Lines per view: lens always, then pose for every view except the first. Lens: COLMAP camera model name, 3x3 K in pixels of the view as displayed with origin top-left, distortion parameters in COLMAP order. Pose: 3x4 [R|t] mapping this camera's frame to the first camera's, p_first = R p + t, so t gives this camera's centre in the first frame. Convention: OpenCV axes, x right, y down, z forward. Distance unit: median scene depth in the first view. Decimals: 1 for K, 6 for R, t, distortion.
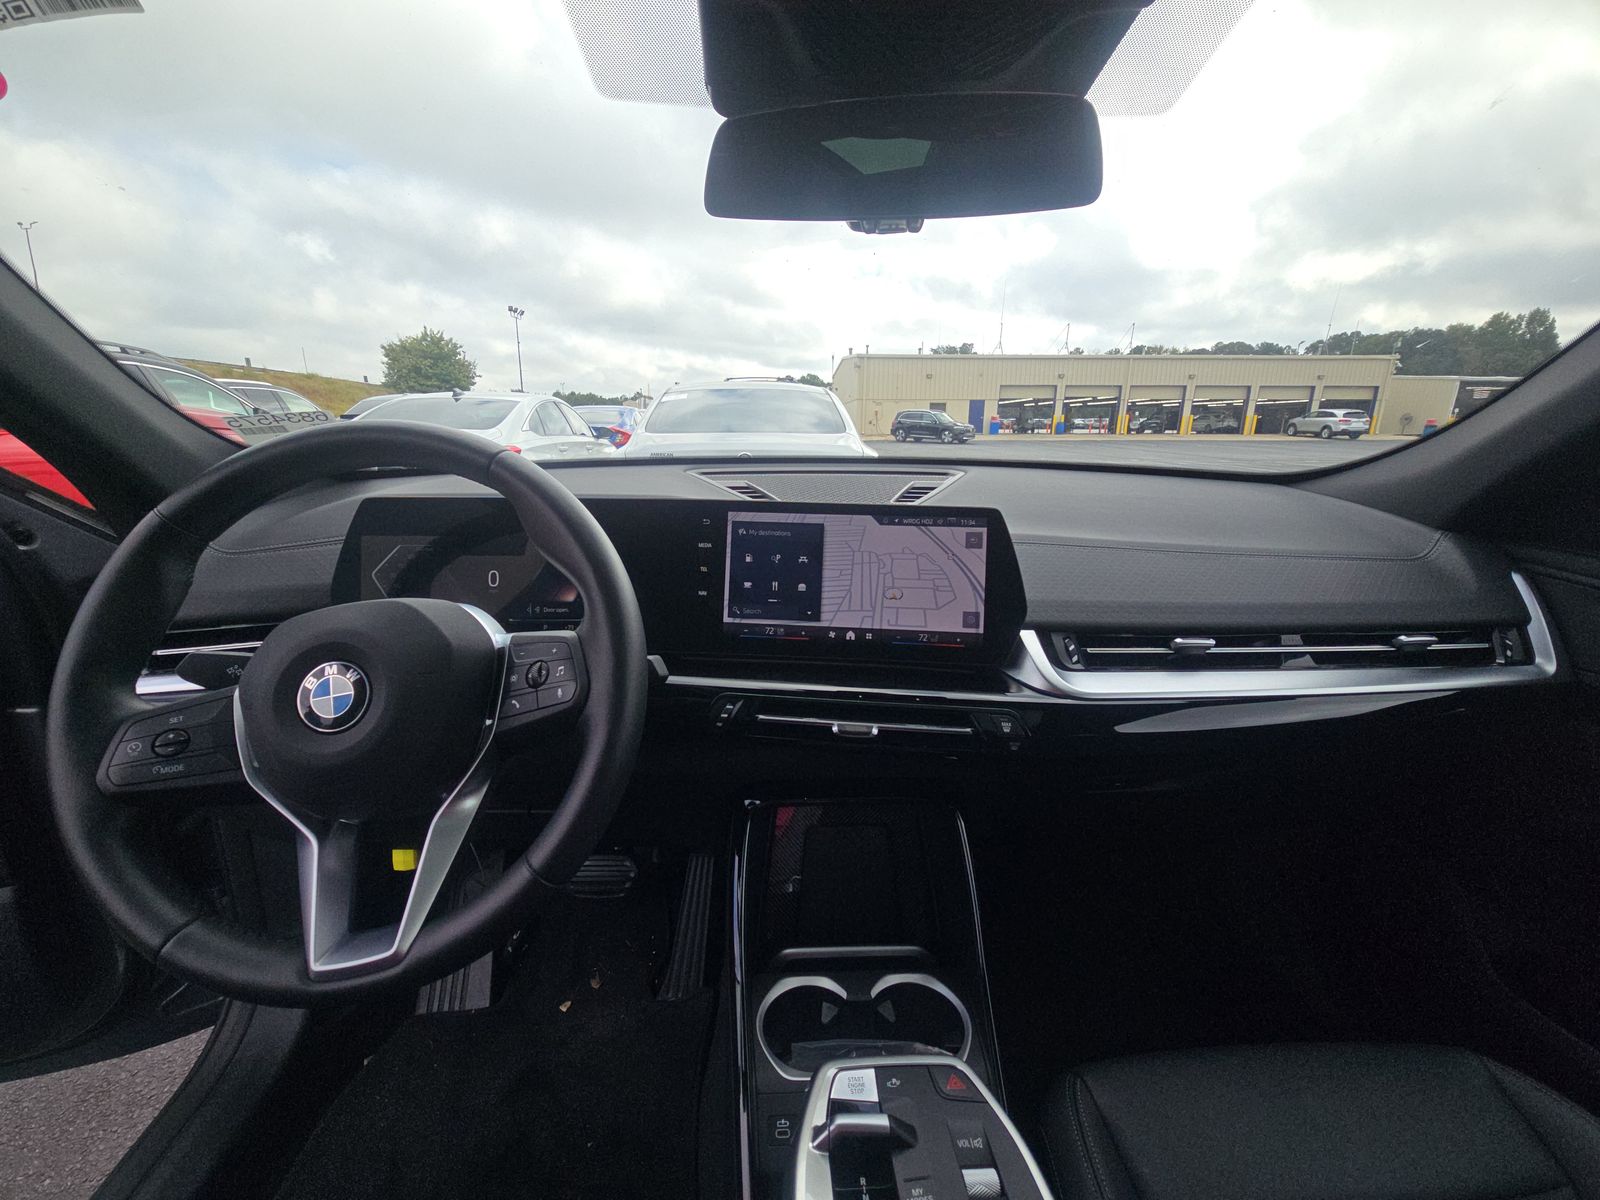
lens RADIAL K [[643.5, 0, 799.9], [0, 643.5, 610.3], [0, 0, 1]] dist [0.000069, -0.000924]
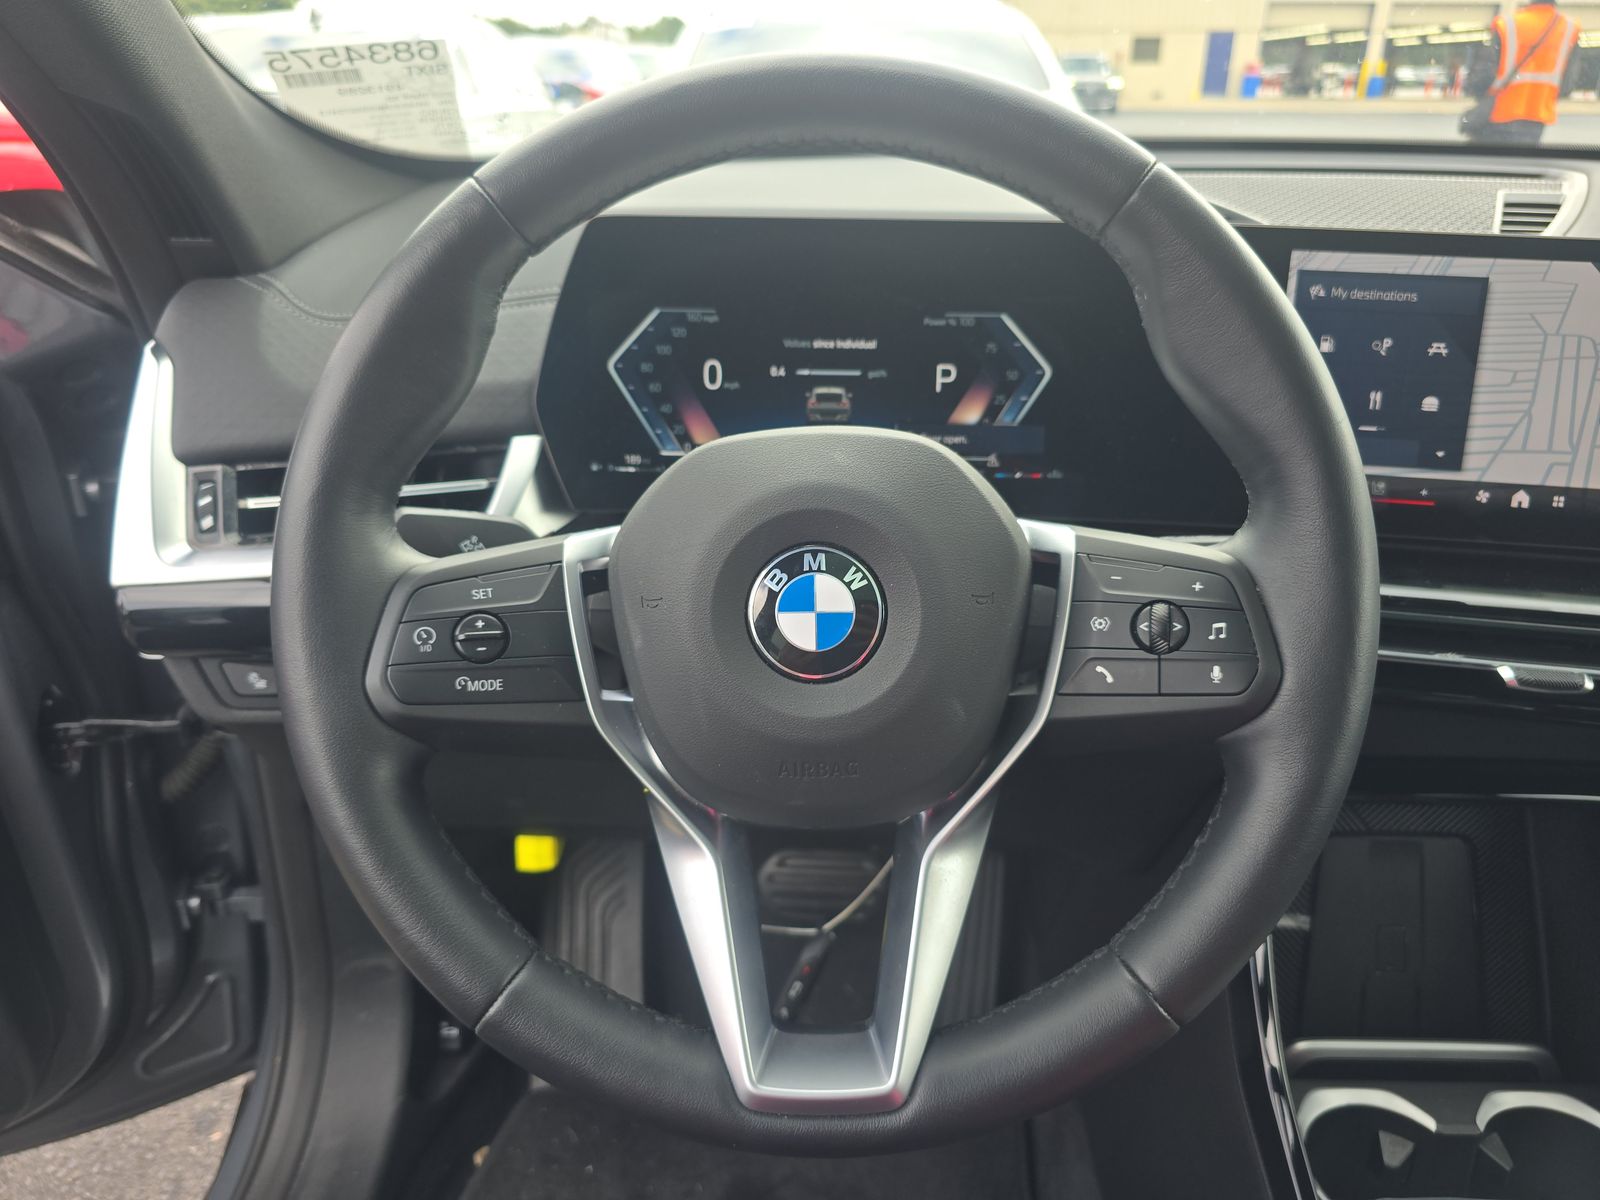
lens RADIAL K [[1086.4, 0, 799.7], [0, 1086.4, 593.5], [0, 0, 1]] dist [0.006475, -0.002908]
pose [[0.998904, 0.023508, -0.040483, -0.464417], [-0.016723, 0.986900, 0.160465, -0.017432], [0.043725, -0.159612, 0.986211, 0.089124]]
